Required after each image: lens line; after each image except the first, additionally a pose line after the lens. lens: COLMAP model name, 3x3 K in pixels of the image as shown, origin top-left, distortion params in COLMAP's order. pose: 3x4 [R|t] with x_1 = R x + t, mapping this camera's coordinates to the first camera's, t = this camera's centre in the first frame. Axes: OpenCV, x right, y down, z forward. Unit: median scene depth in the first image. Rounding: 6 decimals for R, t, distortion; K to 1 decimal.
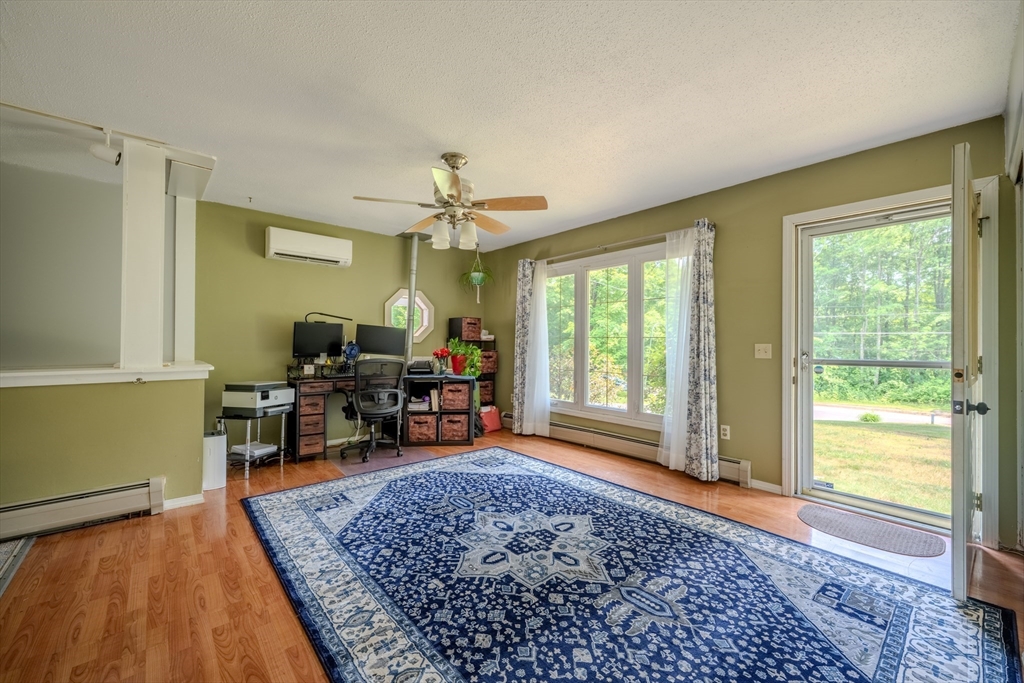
lens RADIAL K [[398.8, 0, 506.8], [0, 398.8, 341.8], [0, 0, 1]] dist [0.000589, -0.000165]
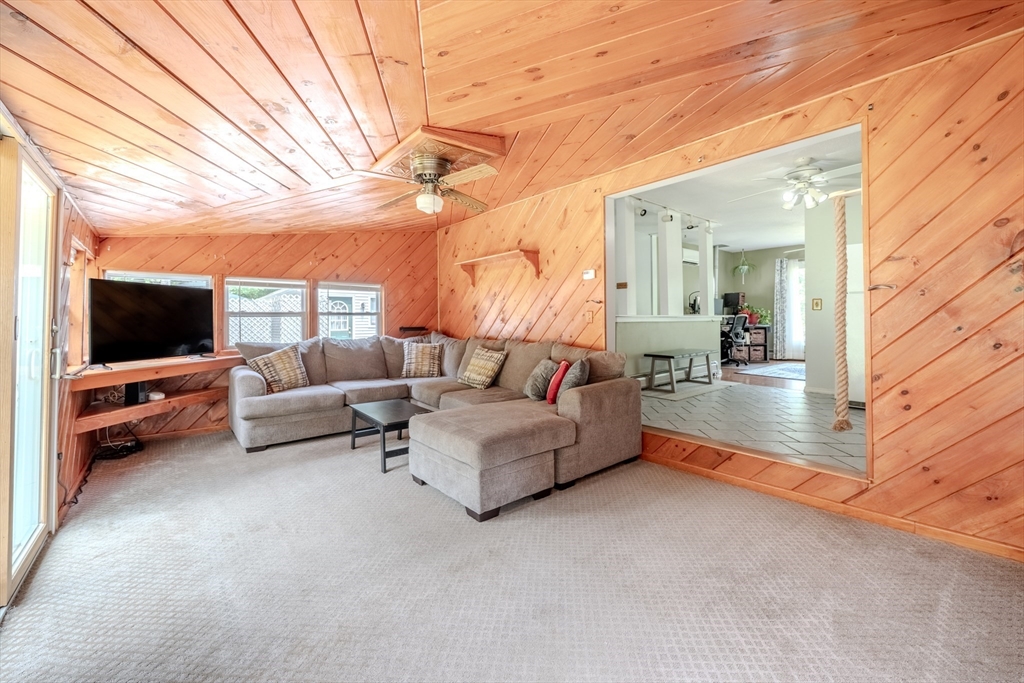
lens RADIAL K [[415.5, 0, 504.8], [0, 415.5, 311.6], [0, 0, 1]] dist [0.000846, -0.000468]
pose [[0.999554, -0.008557, -0.028611, -1.865463], [0.008389, 0.999947, -0.006016, 0.040947], [0.028661, 0.005773, 0.999573, -1.406984]]
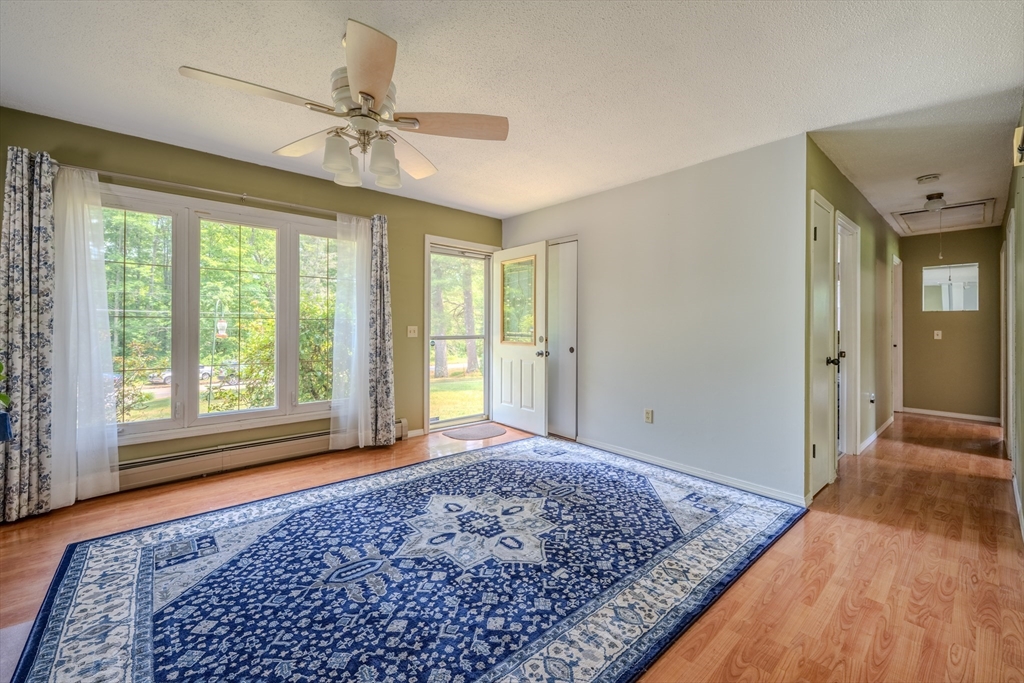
lens RADIAL K [[415.5, 0, 506.2], [0, 415.5, 325.7], [0, 0, 1]] dist [0.000846, -0.000468]
pose [[0.006504, -0.006457, 0.999958, -0.766370], [-0.009657, 0.999932, 0.006519, -0.008645], [-0.999932, -0.009699, 0.006442, 0.720578]]
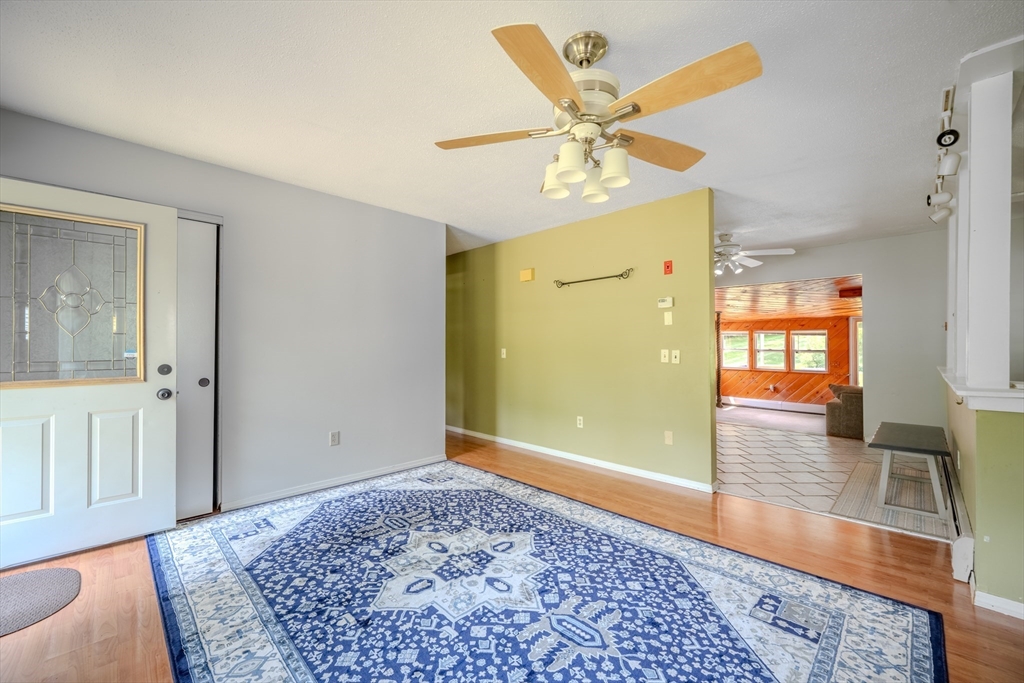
lens RADIAL K [[415.5, 0, 517.0], [0, 415.5, 344.4], [0, 0, 1]] dist [0.000846, -0.000468]
pose [[-0.996546, -0.005815, -0.082833, 0.020729], [-0.005116, 0.999950, -0.008642, -0.001398], [0.082879, -0.008188, -0.996526, 1.526791]]
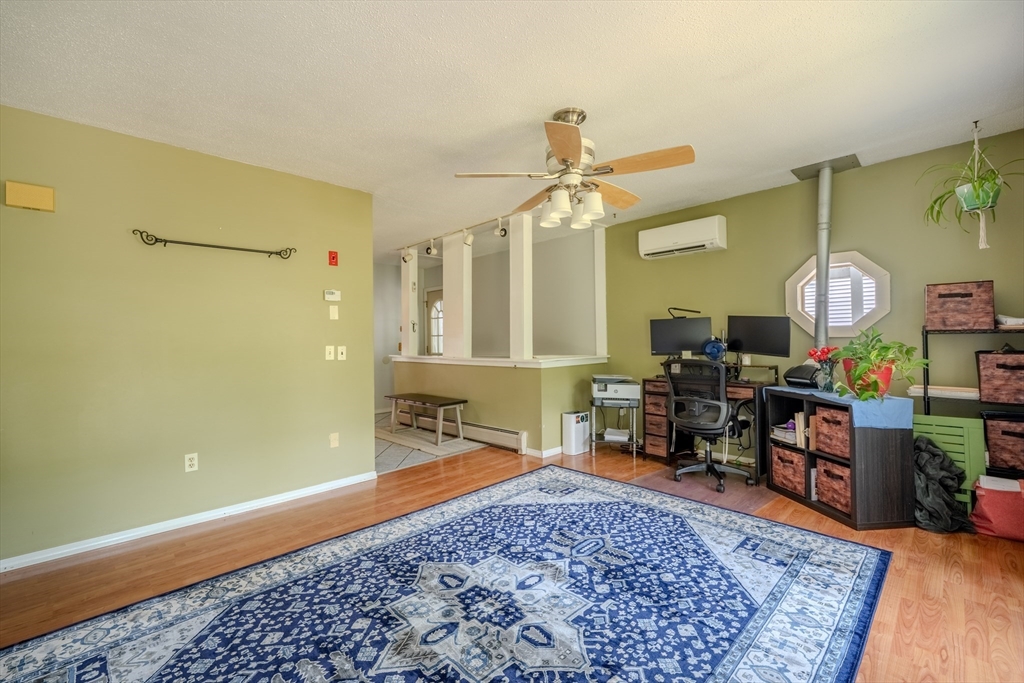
lens RADIAL K [[430.1, 0, 520.3], [0, 430.1, 336.3], [0, 0, 1]] dist [-0.000172, -0.000034]
pose [[0.078655, -0.015490, -0.996782, 0.688851], [0.019532, 0.999711, -0.013994, 0.001078], [0.996711, -0.018368, 0.078935, 0.776759]]
